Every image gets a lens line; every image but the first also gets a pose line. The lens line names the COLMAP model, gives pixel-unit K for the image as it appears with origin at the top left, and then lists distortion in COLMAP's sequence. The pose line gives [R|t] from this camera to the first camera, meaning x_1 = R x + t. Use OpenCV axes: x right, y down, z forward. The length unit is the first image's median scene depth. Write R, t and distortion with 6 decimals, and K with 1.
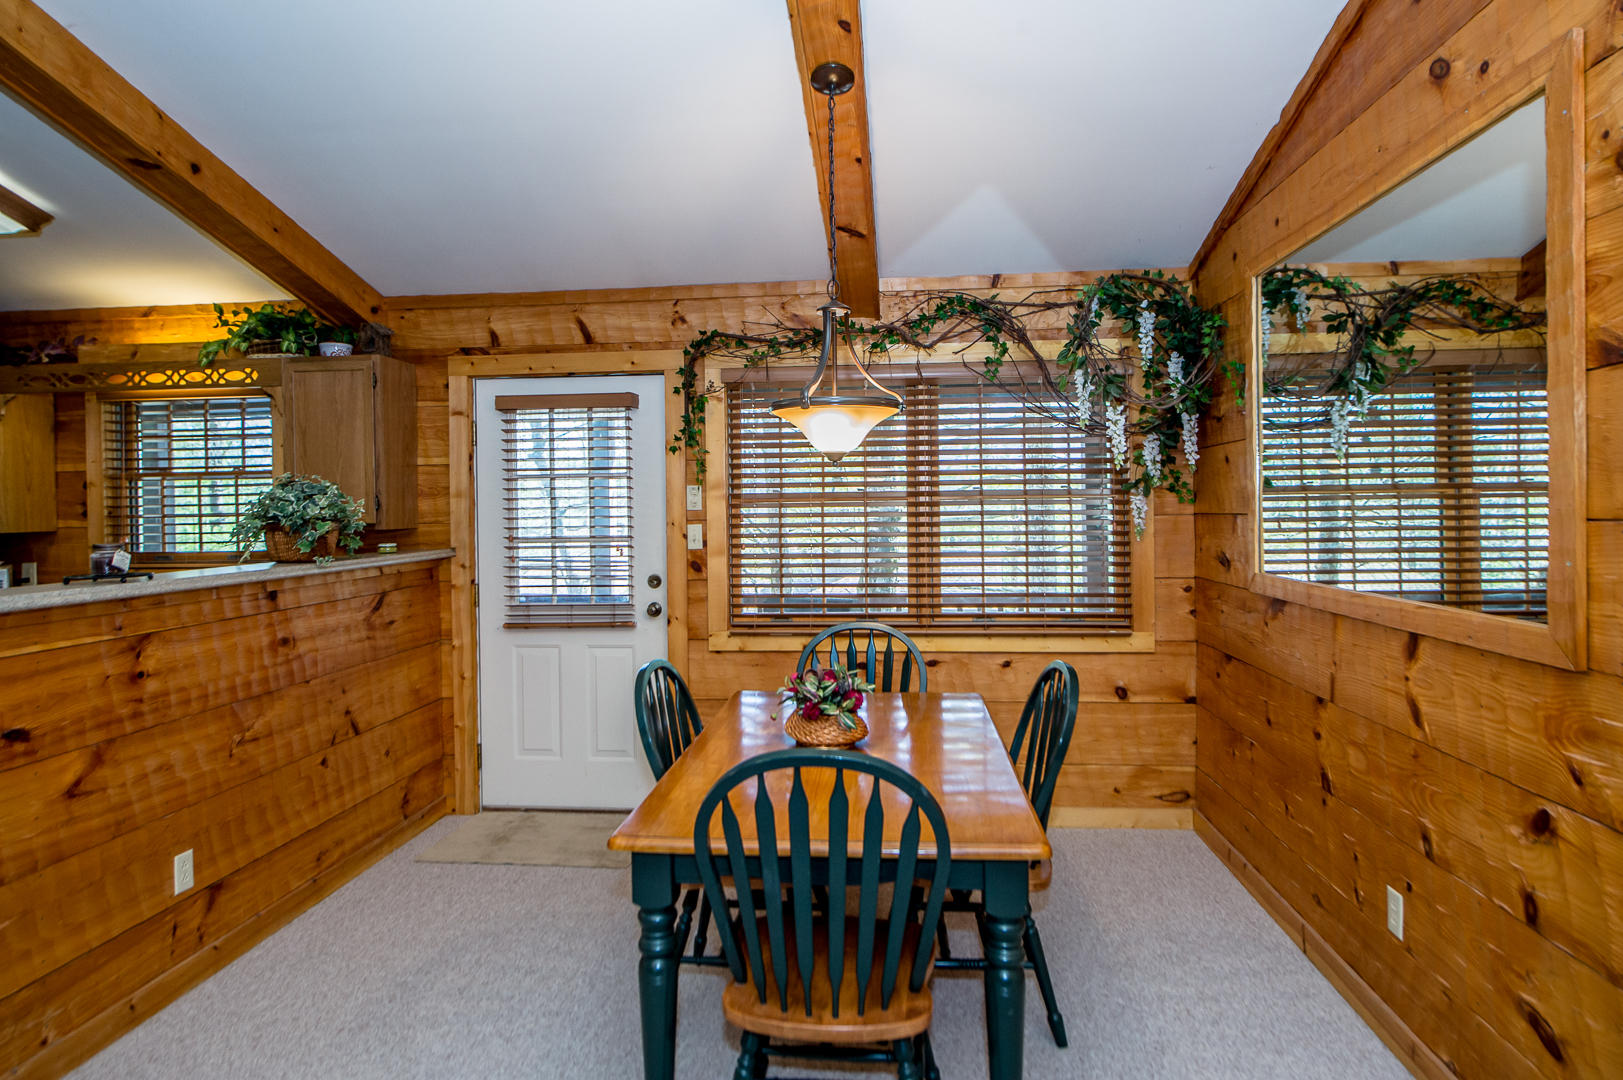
lens RADIAL K [[975.4, 0, 790.2], [0, 975.4, 513.7], [0, 0, 1]] dist [0.021302, -0.012247]
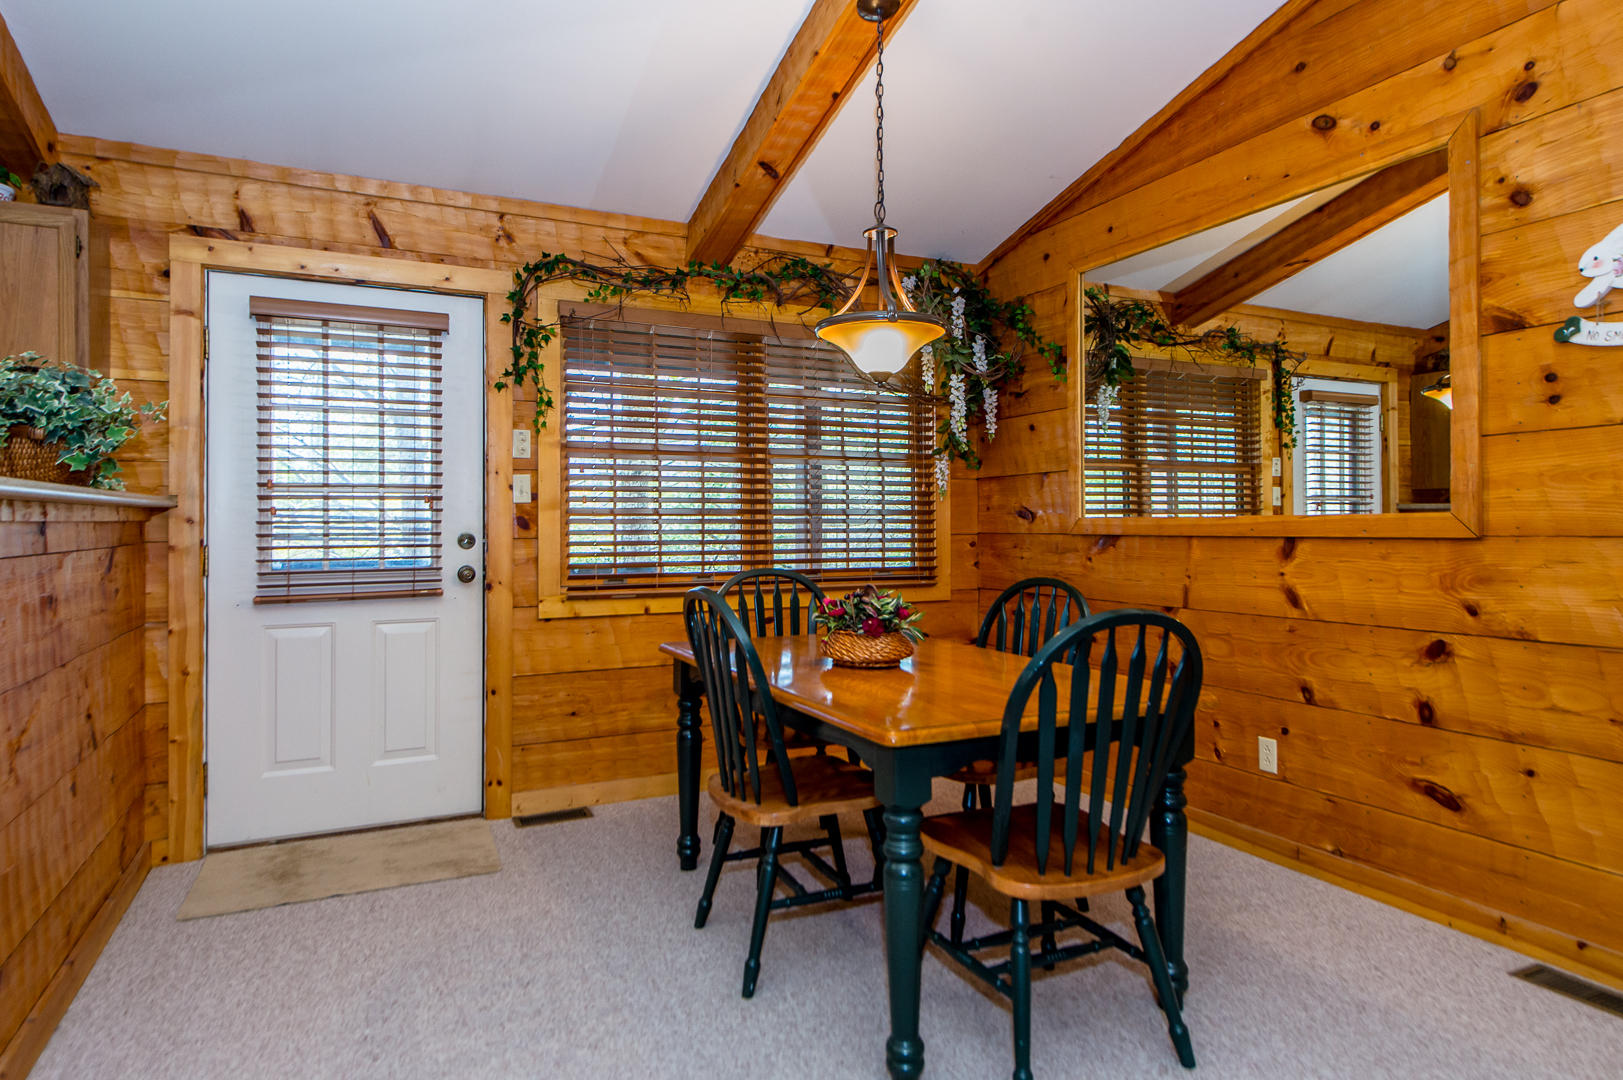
lens RADIAL K [[975.4, 0, 843.8], [0, 975.4, 514.9], [0, 0, 1]] dist [0.021302, -0.012247]
pose [[0.838197, 0.014173, 0.545183, -0.351649], [-0.002208, 0.999742, -0.022595, 0.070141], [-0.545363, 0.017735, 0.838013, 0.123085]]
